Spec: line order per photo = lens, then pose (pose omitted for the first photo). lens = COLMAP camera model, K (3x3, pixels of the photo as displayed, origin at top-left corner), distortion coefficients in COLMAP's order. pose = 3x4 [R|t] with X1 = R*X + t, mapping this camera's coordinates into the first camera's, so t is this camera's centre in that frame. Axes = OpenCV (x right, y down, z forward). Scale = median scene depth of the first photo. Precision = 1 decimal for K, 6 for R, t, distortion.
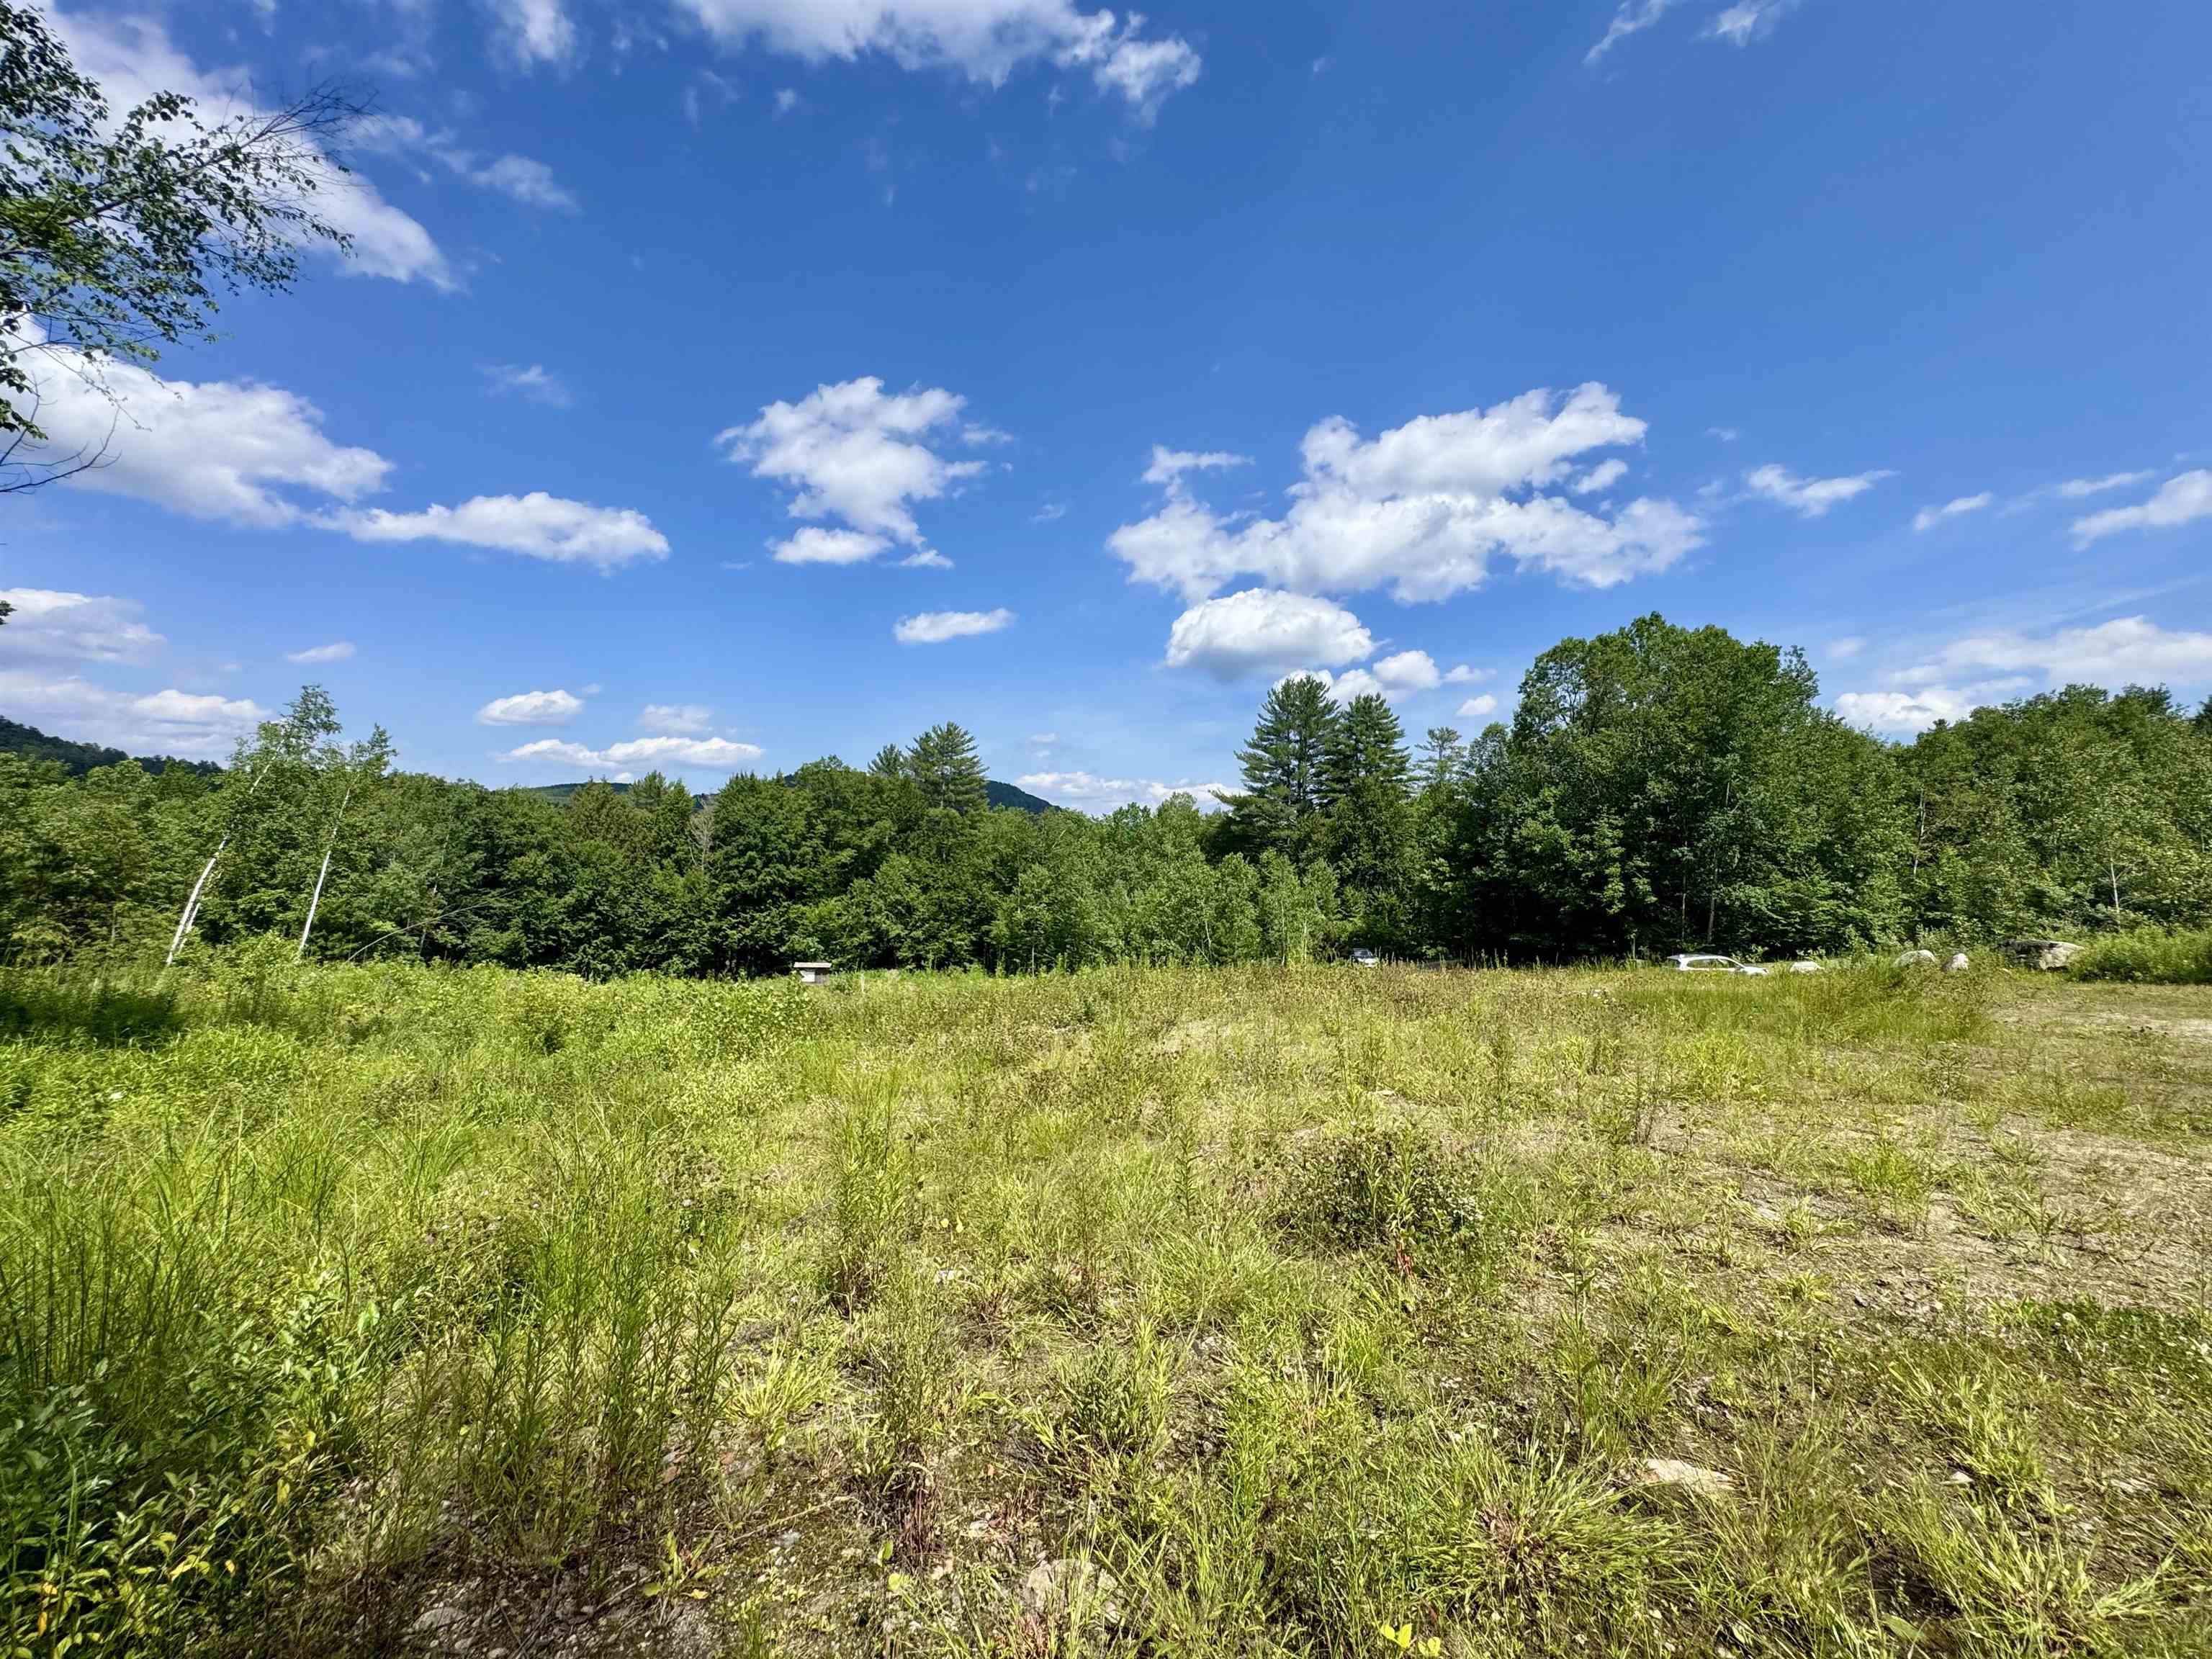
lens RADIAL K [[891.9, 0, 1108.1], [0, 891.9, 833.6], [0, 0, 1]] dist [-0.001761, 0.000052]
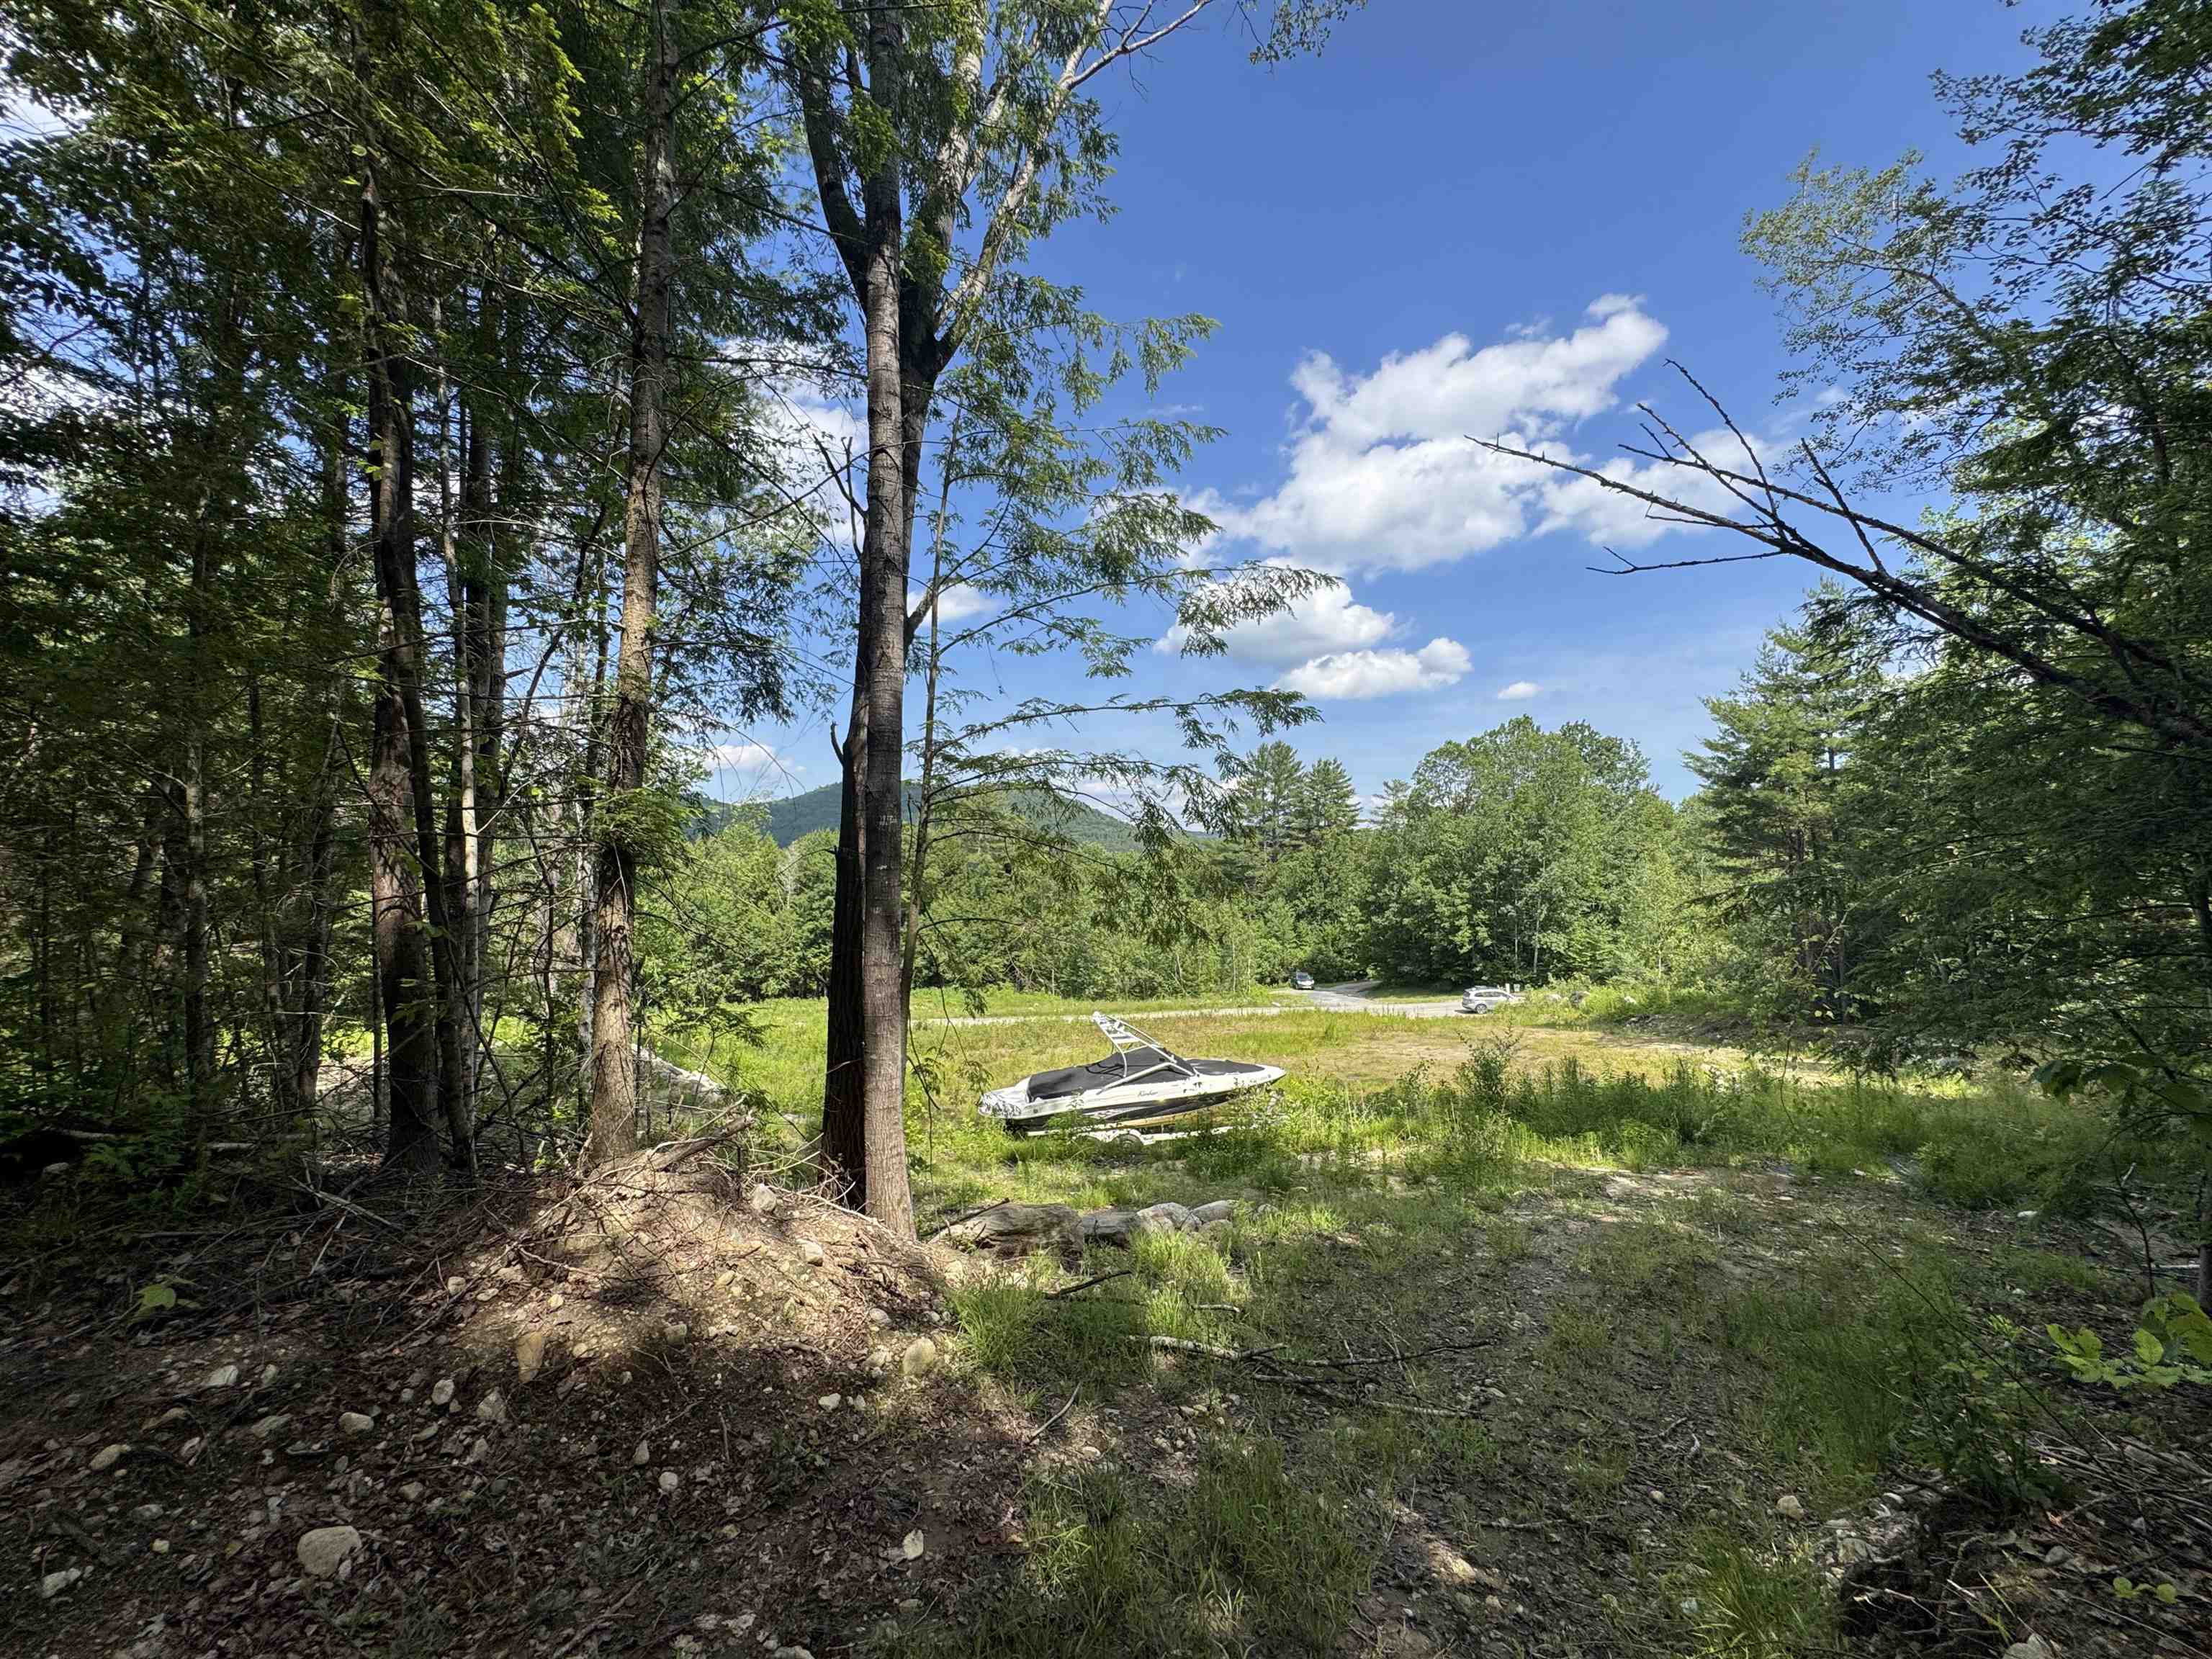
lens RADIAL K [[891.9, 0, 1100.7], [0, 891.9, 832.6], [0, 0, 1]] dist [-0.001761, 0.000052]
pose [[0.998386, -0.015622, -0.054609, 0.053281], [0.015510, 0.999877, -0.002466, -0.060127], [0.054640, 0.001615, 0.998505, -0.237706]]
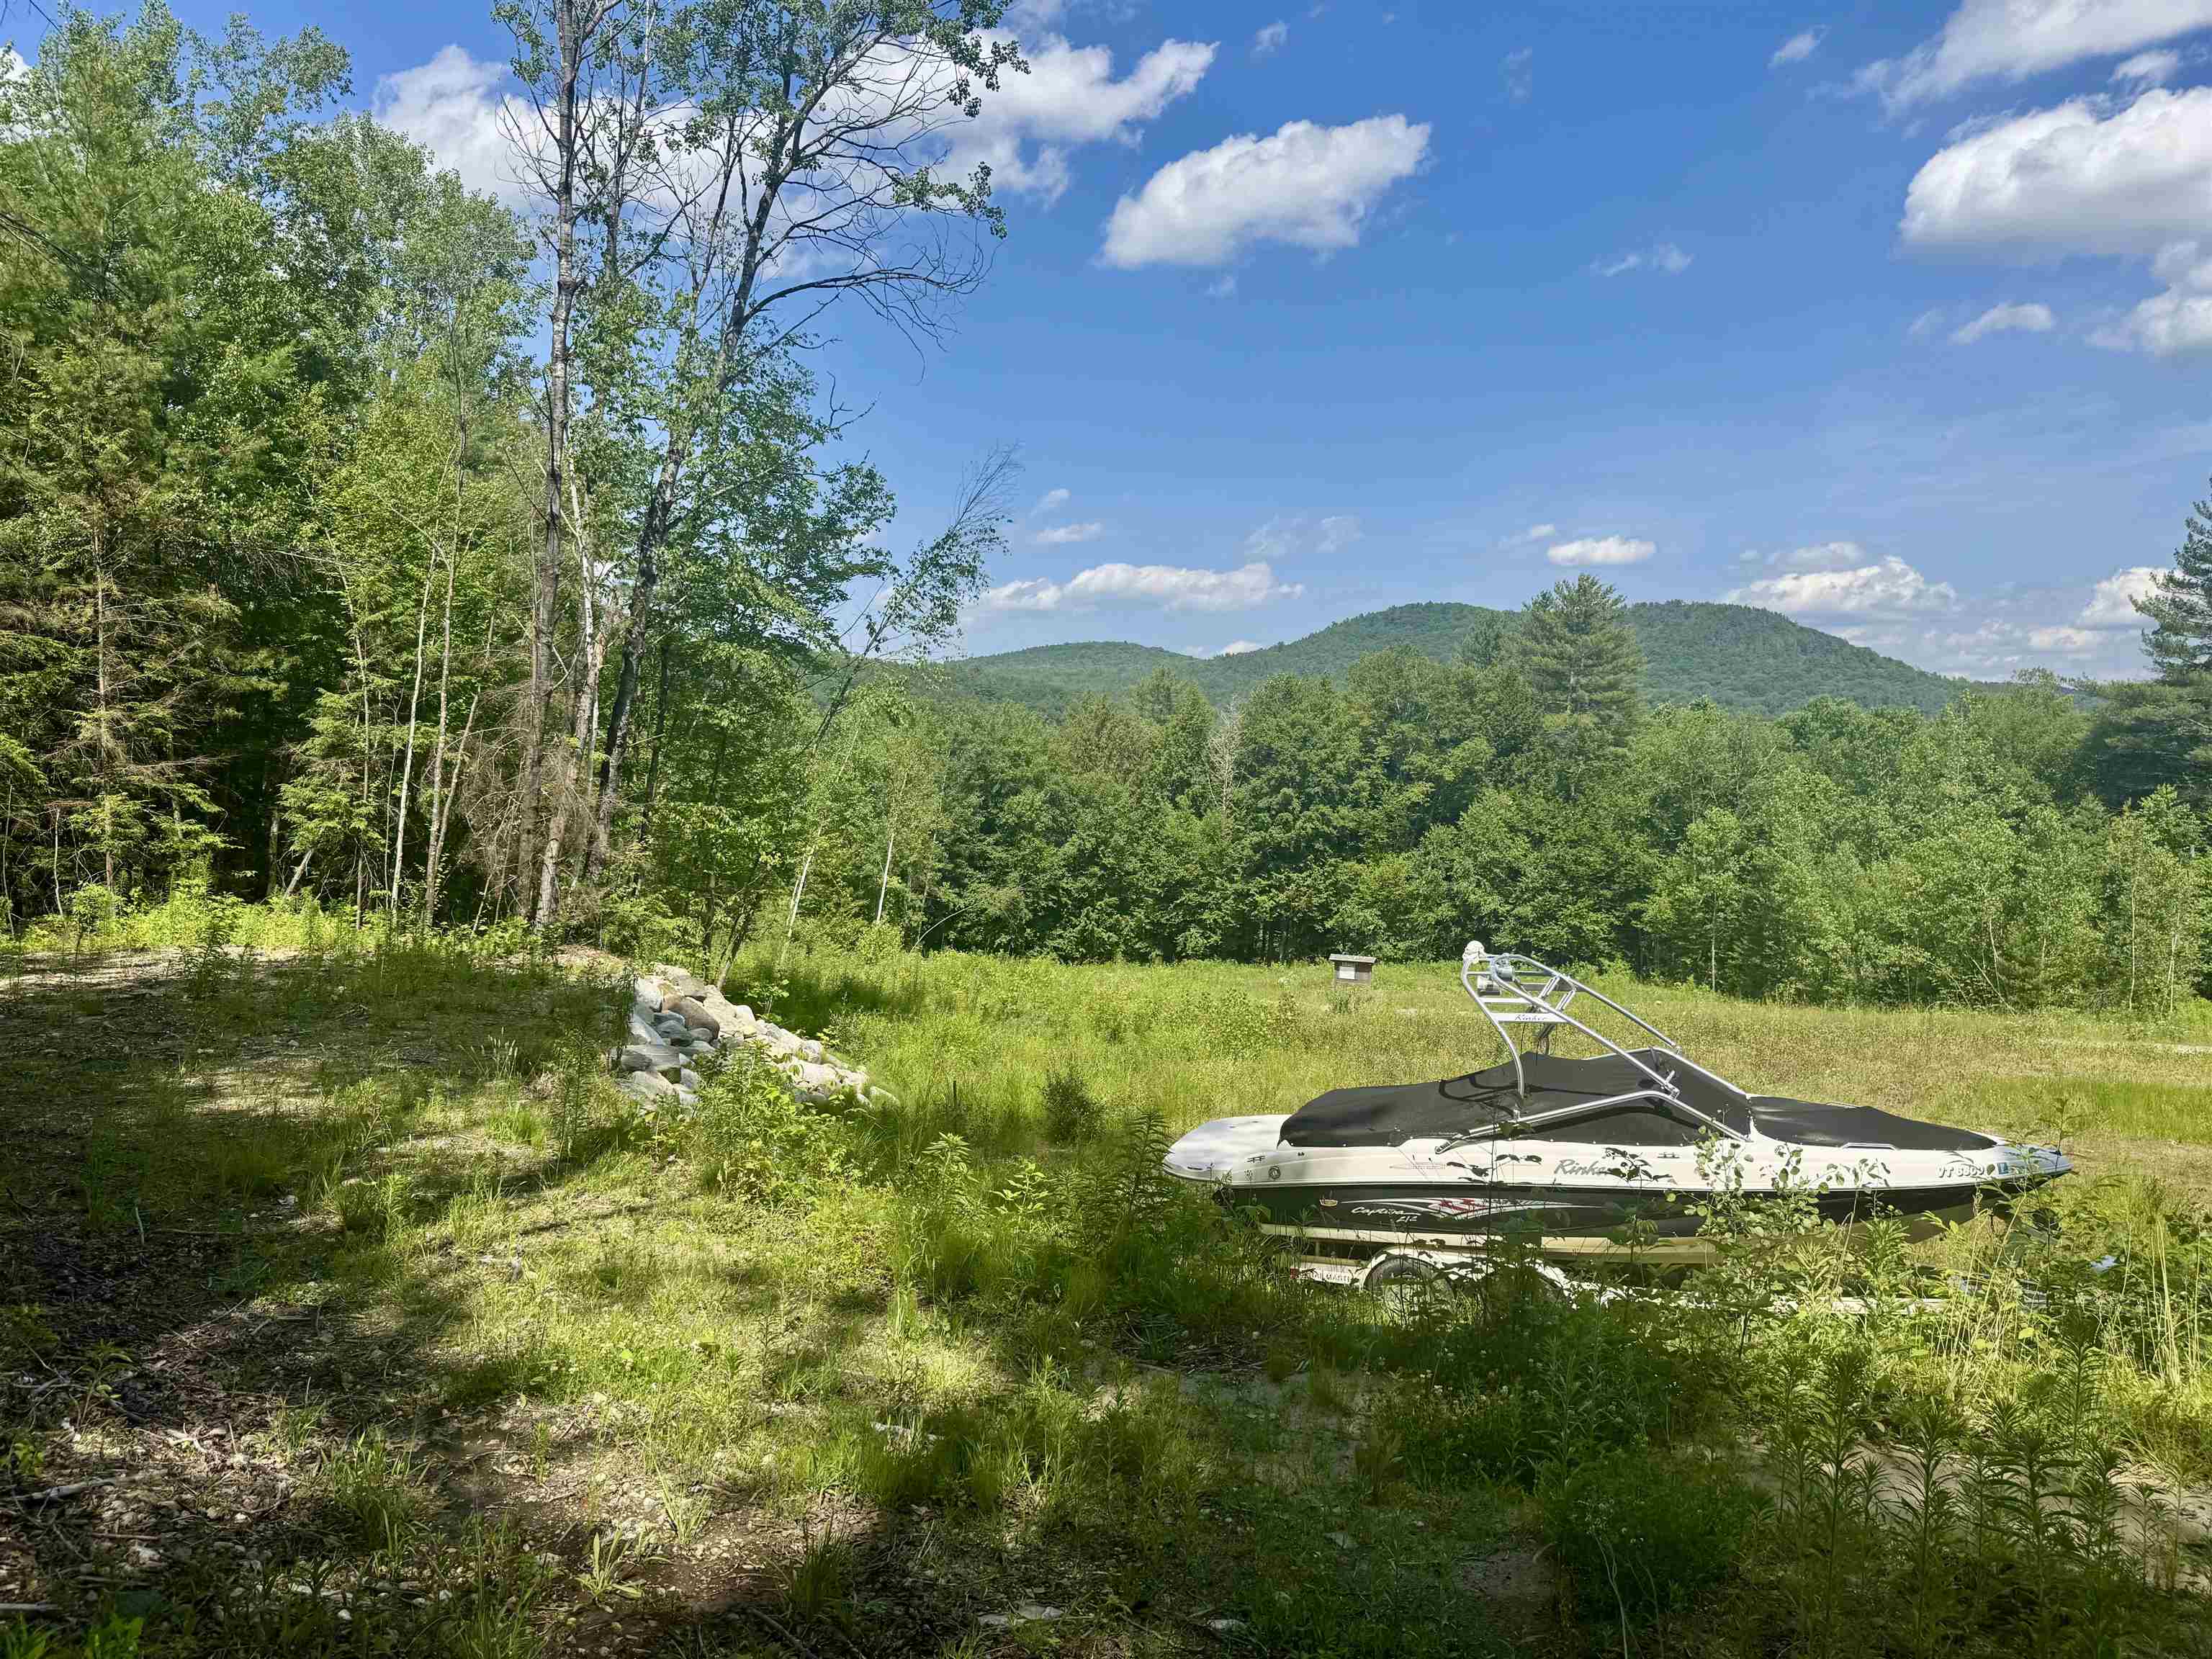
lens RADIAL K [[1553.4, 0, 1089.4], [0, 1553.4, 848.1], [0, 0, 1]] dist [0.062469, -0.055570]
pose [[0.869630, 0.022743, -0.493180, 0.078752], [0.021315, 0.996277, 0.083528, -0.038851], [0.493244, -0.083150, 0.865908, -0.163362]]
